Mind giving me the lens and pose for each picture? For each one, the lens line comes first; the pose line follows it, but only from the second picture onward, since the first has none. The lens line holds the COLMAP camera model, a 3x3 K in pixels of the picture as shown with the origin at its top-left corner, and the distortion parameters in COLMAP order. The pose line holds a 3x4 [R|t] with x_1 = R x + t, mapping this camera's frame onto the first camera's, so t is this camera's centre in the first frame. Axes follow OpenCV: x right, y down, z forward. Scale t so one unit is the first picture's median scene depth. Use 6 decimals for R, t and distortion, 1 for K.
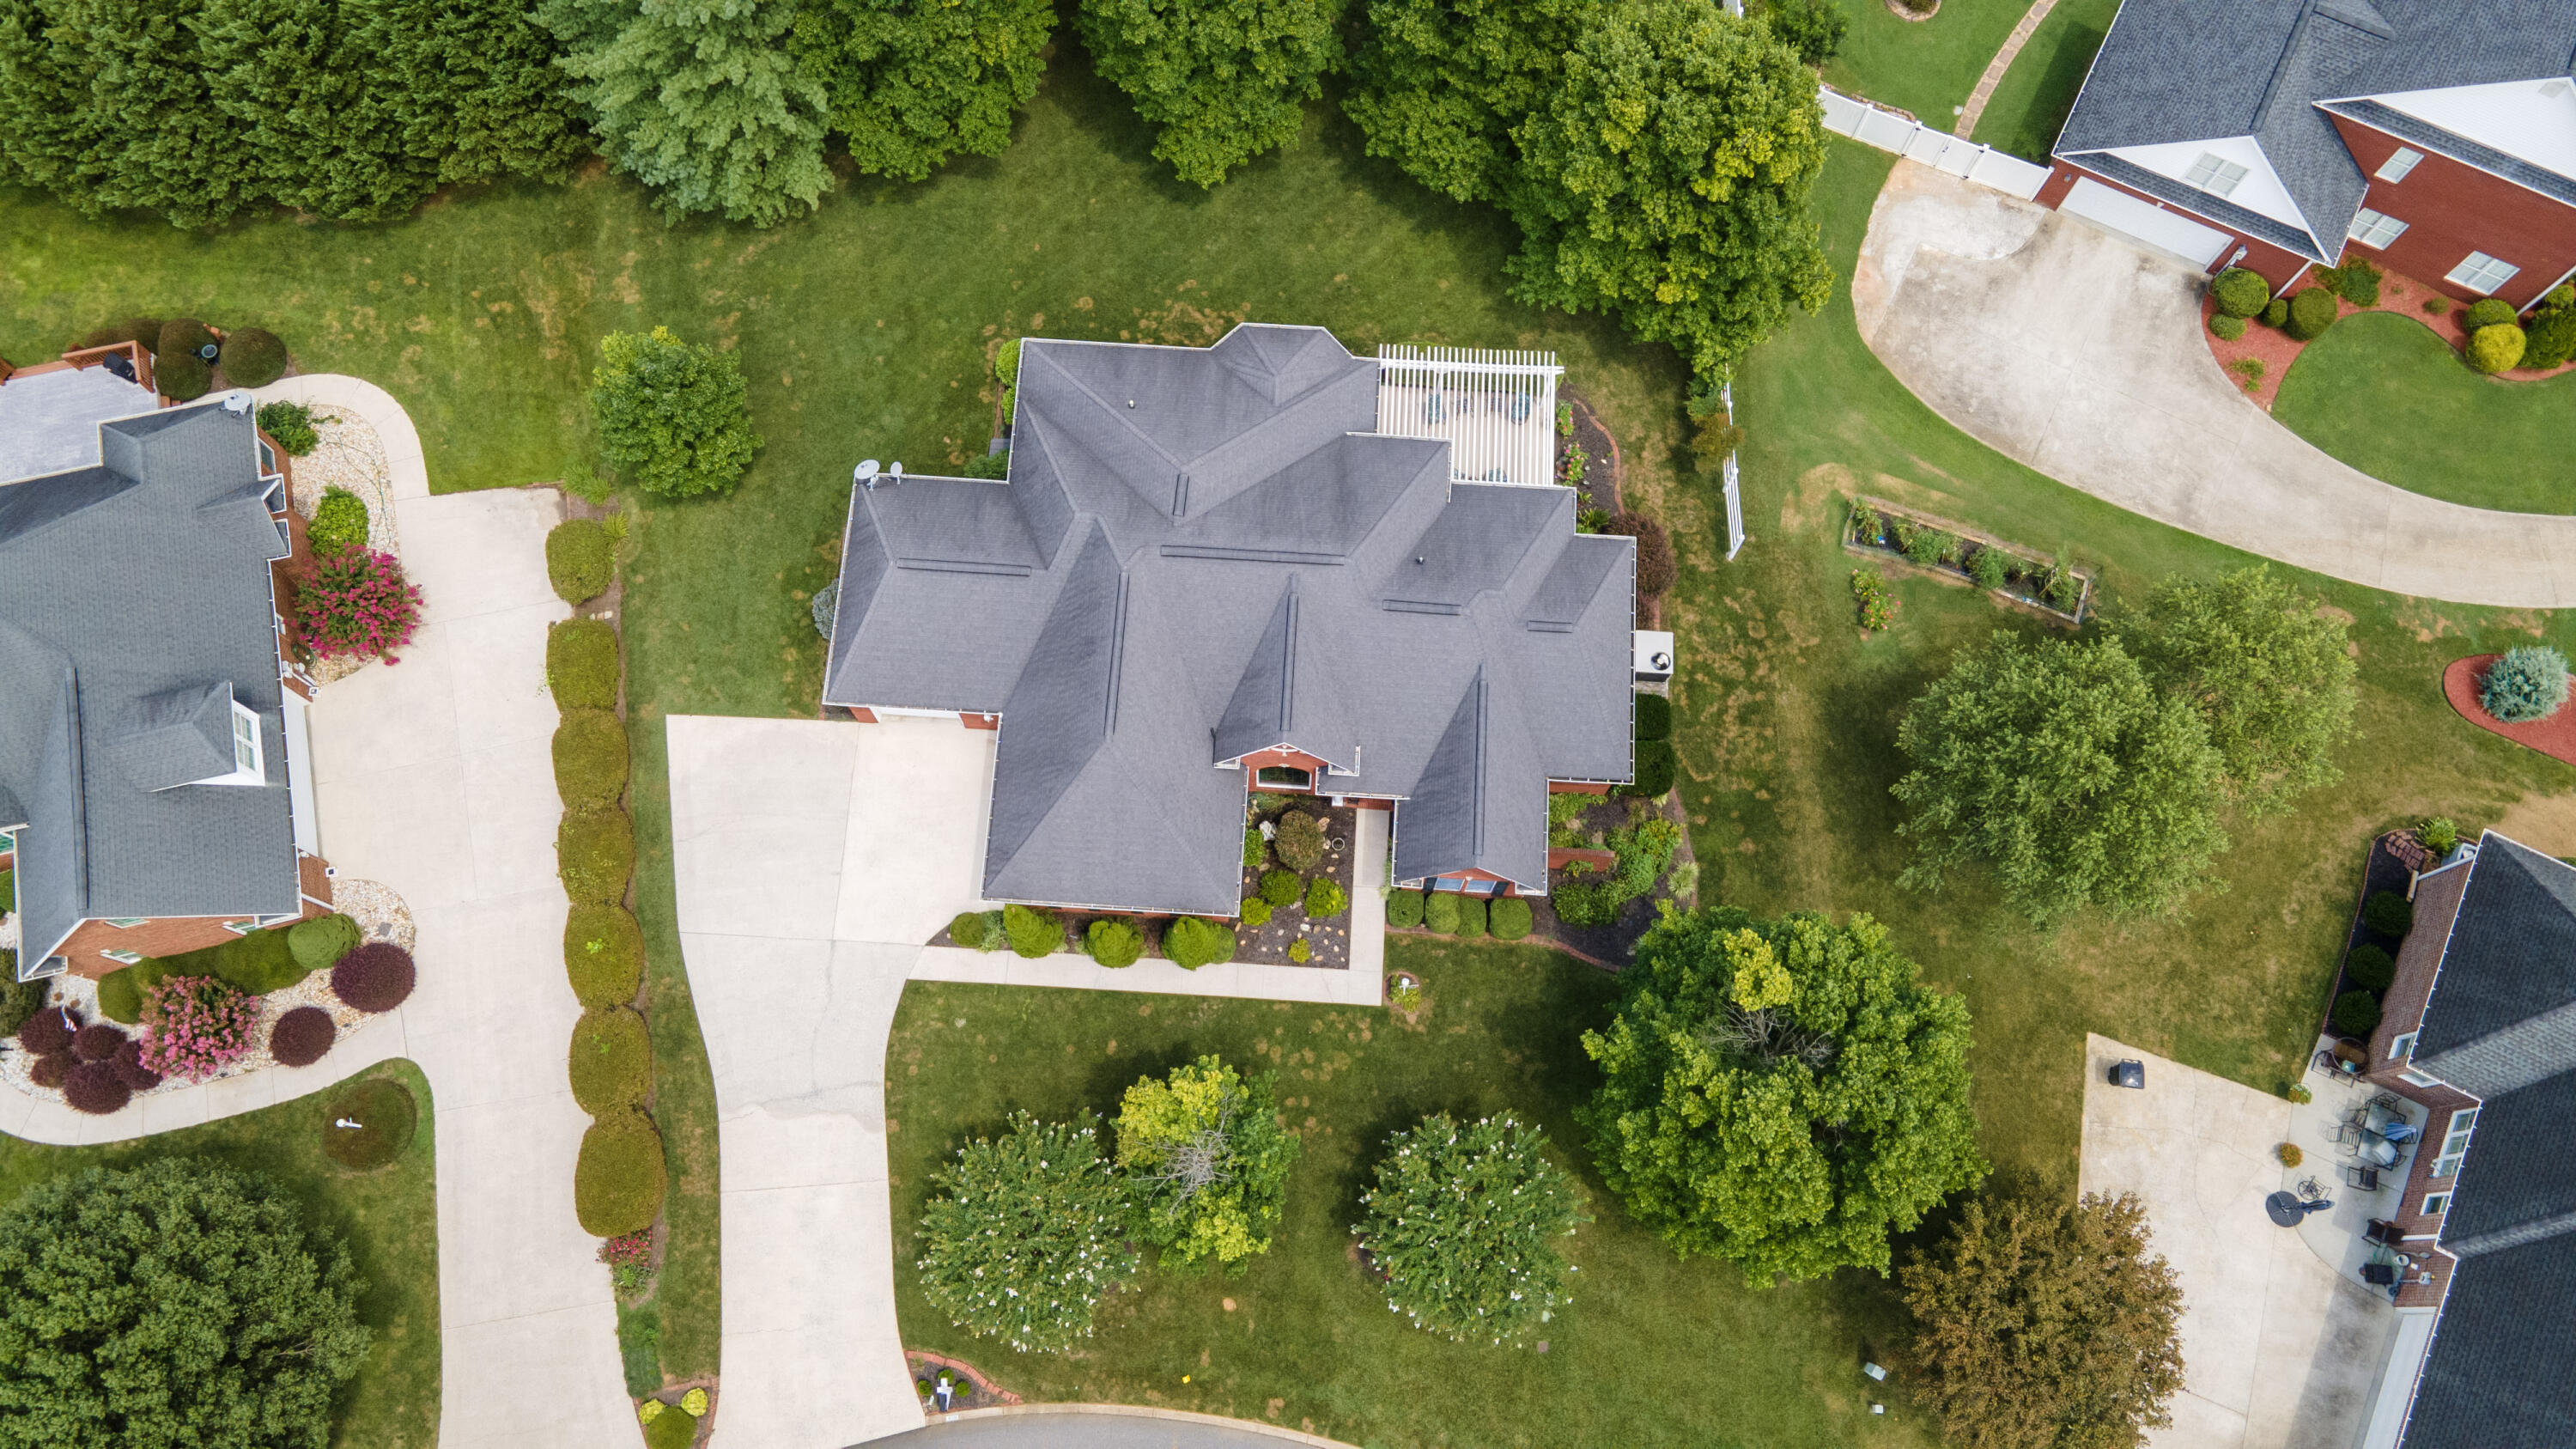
lens RADIAL K [[1871.6, 0, 1288.0], [0, 1871.6, 724.5], [0, 0, 1]] dist [0.017571, 0.044096]
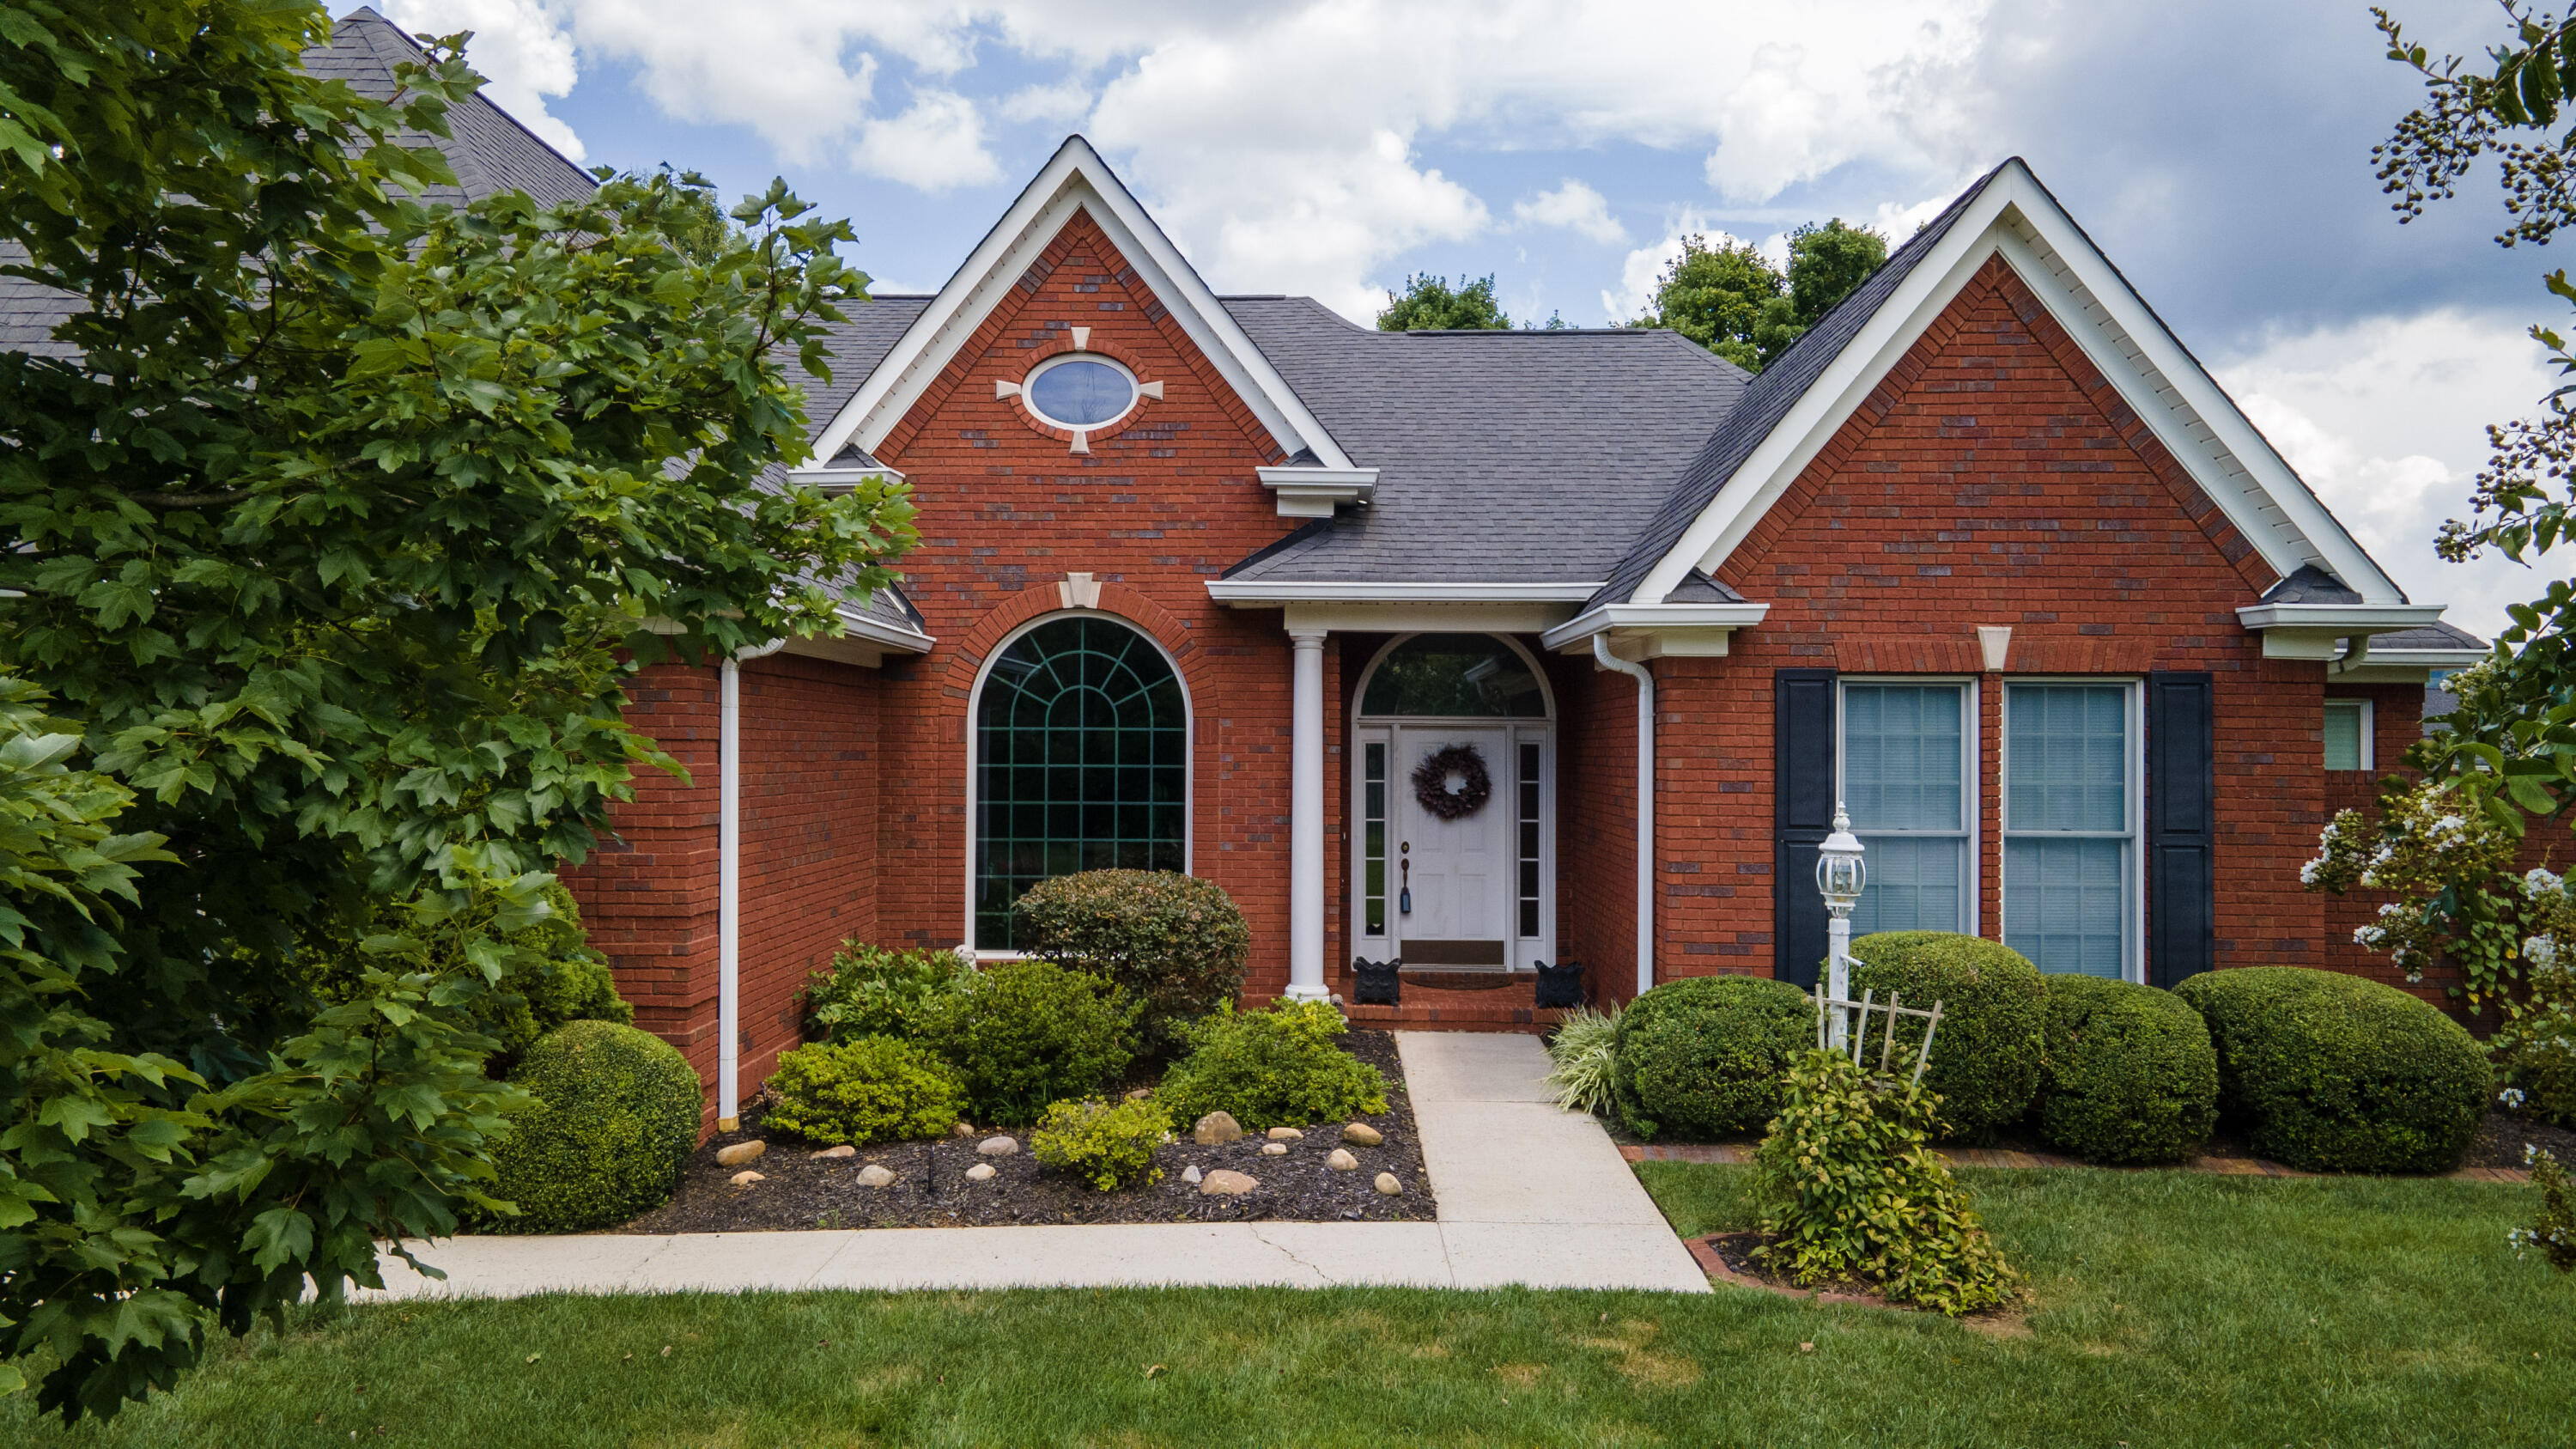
lens RADIAL K [[1868.7, 0, 1288.0], [0, 1868.7, 724.5], [0, 0, 1]] dist [0.028599, 0.006868]
pose [[0.999132, 0.000820, 0.041642, 0.014837], [0.039730, 0.281262, -0.958808, 0.259684], [-0.012499, 0.959631, 0.280986, 0.920503]]
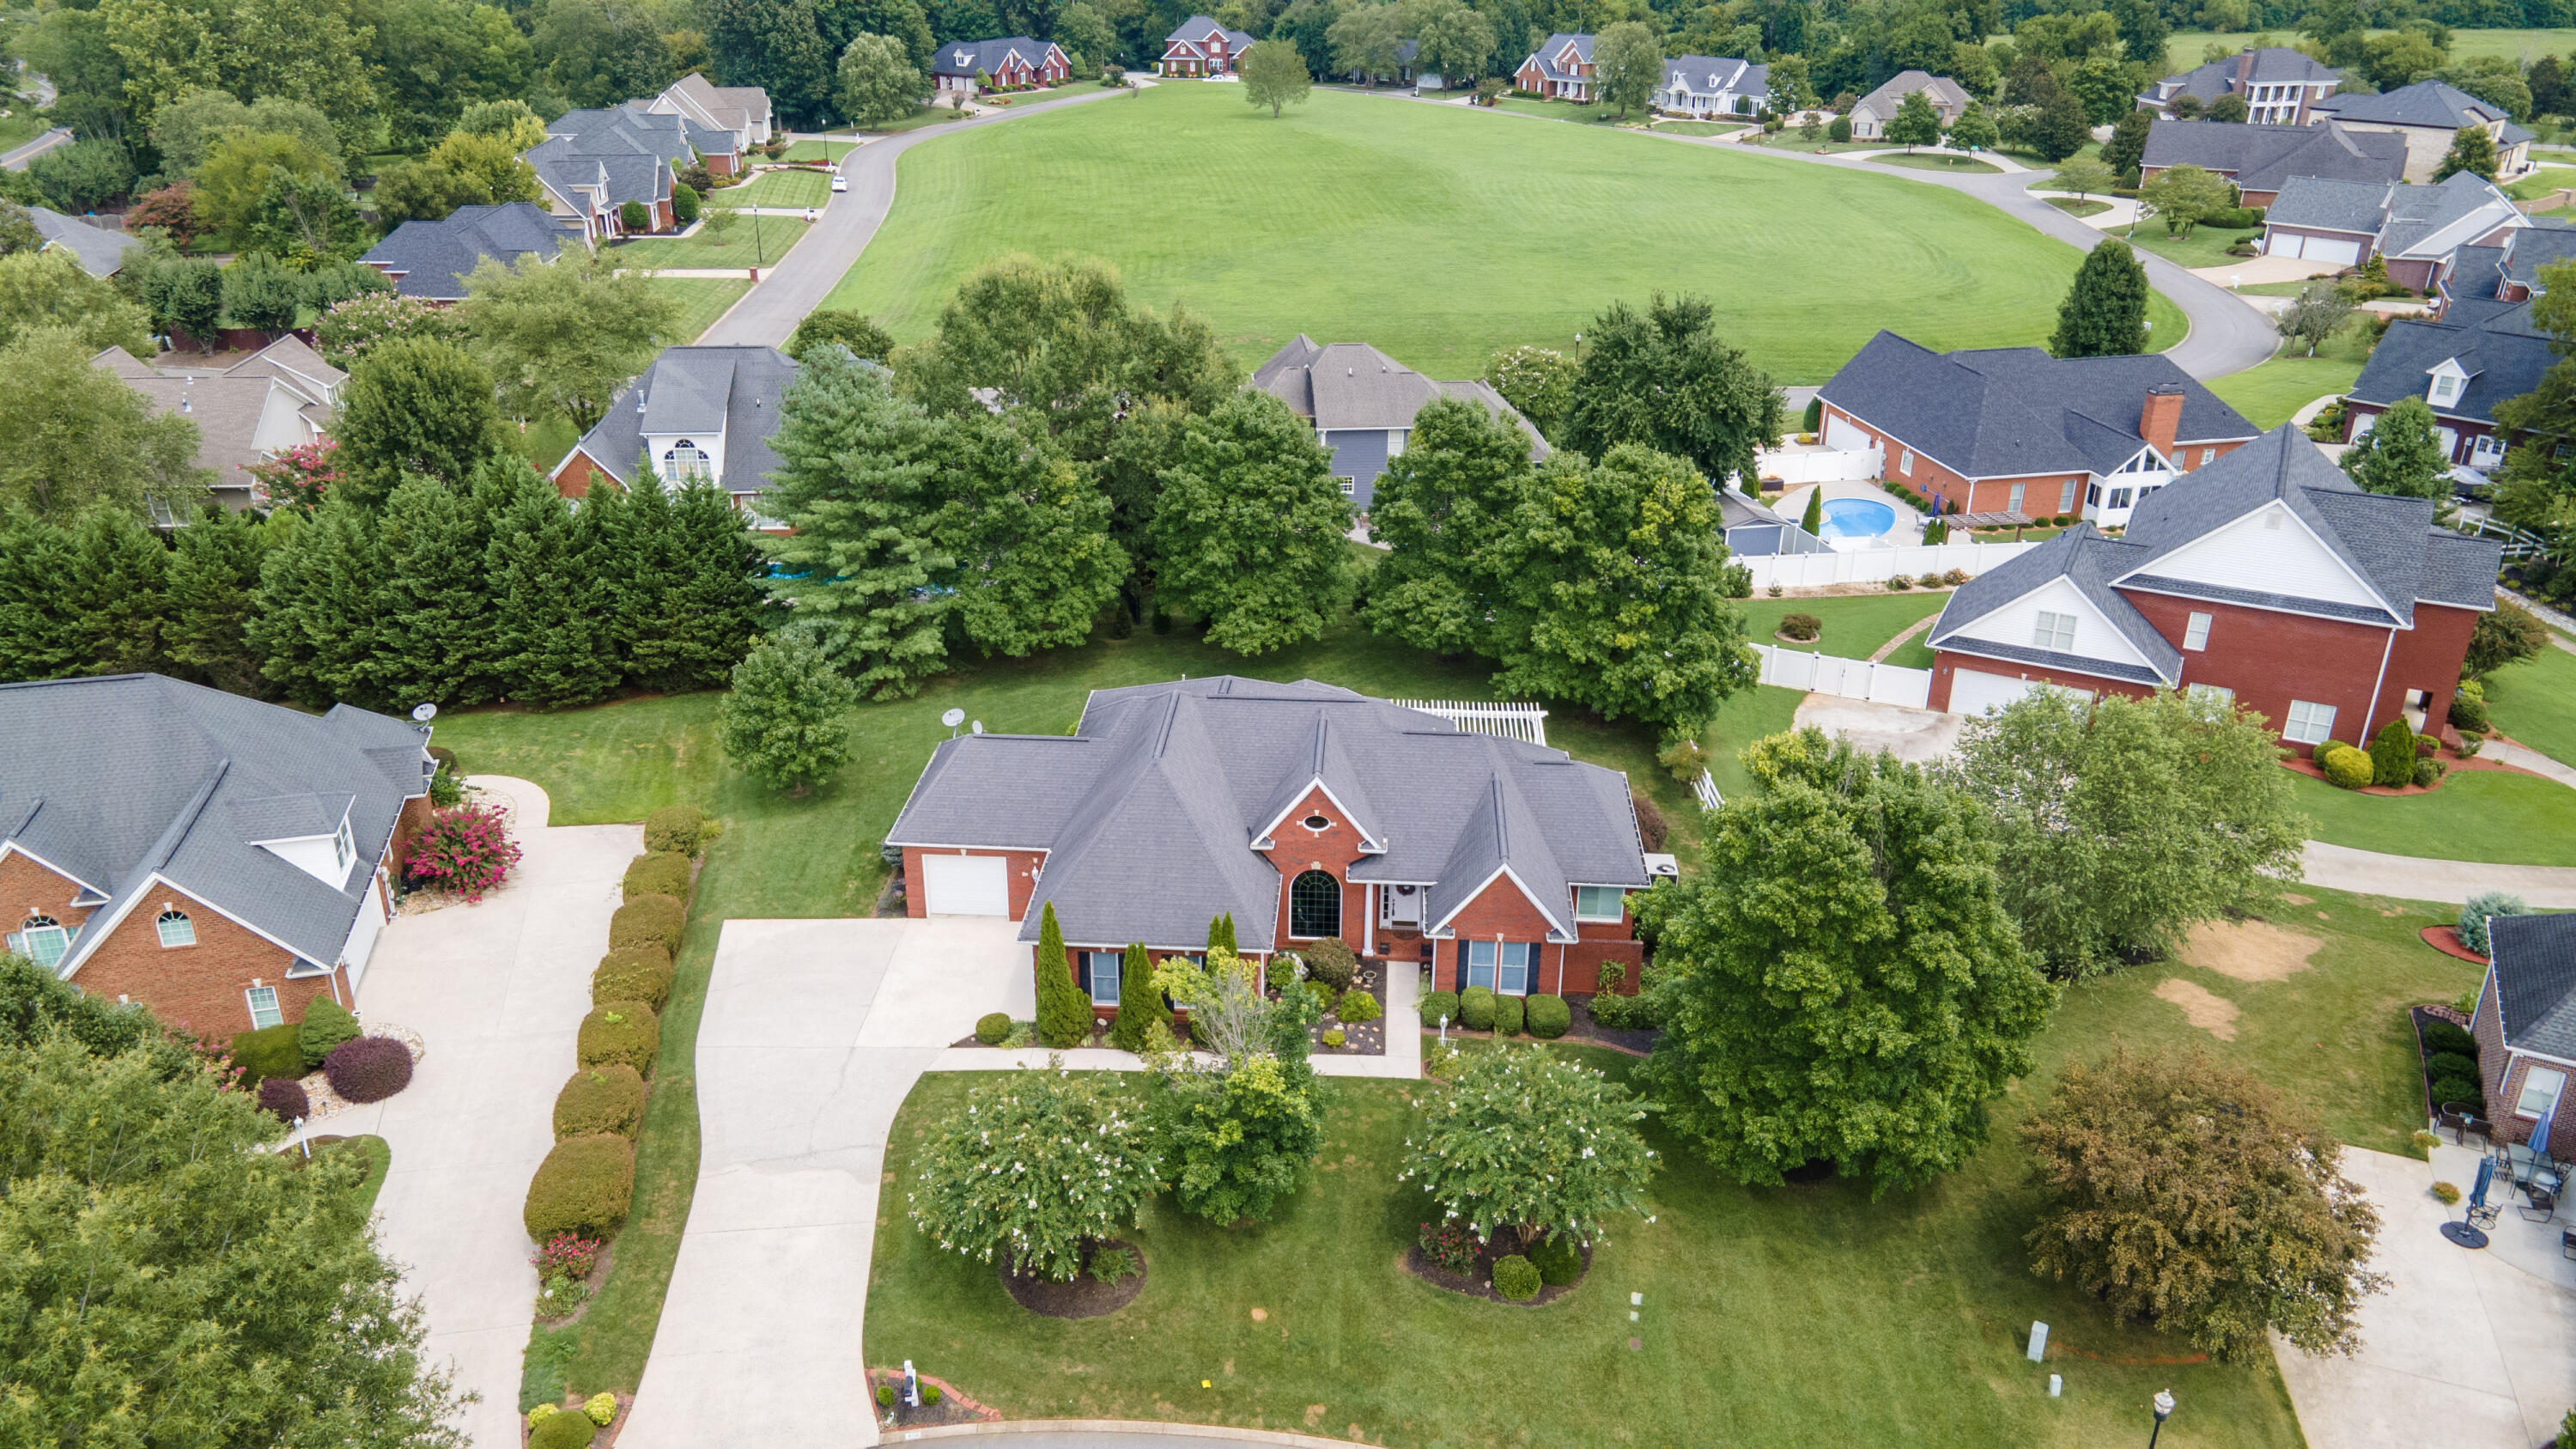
lens RADIAL K [[1868.7, 0, 1288.0], [0, 1868.7, 724.5], [0, 0, 1]] dist [0.028599, 0.006868]
pose [[0.999992, -0.003334, -0.002088, -0.014979], [0.000708, 0.674634, -0.738152, 0.725578], [0.003869, 0.738144, 0.674632, 0.224072]]
